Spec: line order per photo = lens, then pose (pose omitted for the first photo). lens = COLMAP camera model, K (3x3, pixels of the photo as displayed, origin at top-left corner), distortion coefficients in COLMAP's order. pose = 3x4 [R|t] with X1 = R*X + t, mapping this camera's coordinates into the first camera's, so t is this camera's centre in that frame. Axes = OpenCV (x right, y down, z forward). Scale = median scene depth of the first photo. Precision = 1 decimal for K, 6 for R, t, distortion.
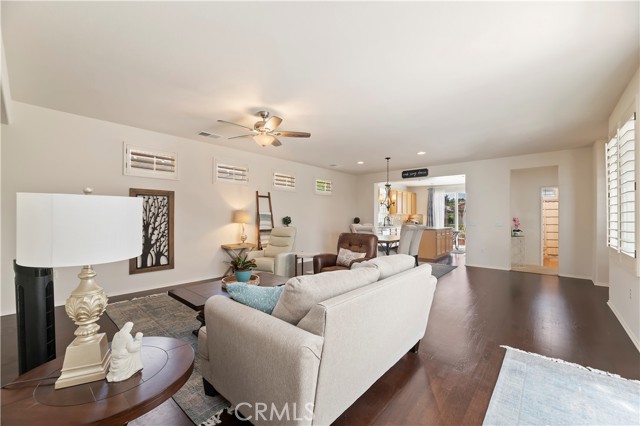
lens RADIAL K [[261.5, 0, 319.0], [0, 261.5, 215.4], [0, 0, 1]] dist [-0.014016, 0.002722]
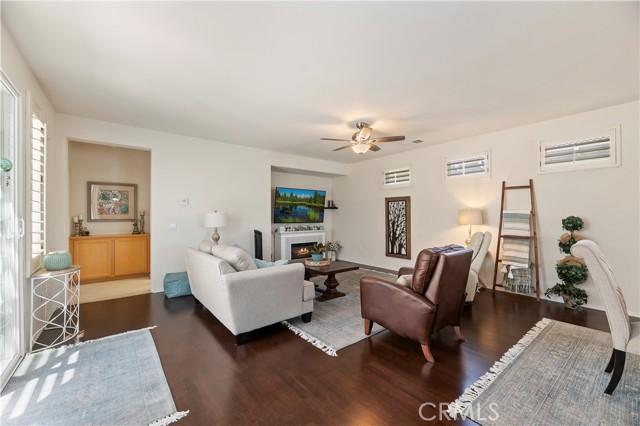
lens RADIAL K [[261.5, 0, 321.4], [0, 261.5, 214.6], [0, 0, 1]] dist [-0.014016, 0.002722]
pose [[-0.169879, -0.012402, -0.985387, 0.723040], [0.003517, 0.999907, -0.013191, 0.008462], [0.985459, -0.005707, -0.169819, 0.806859]]
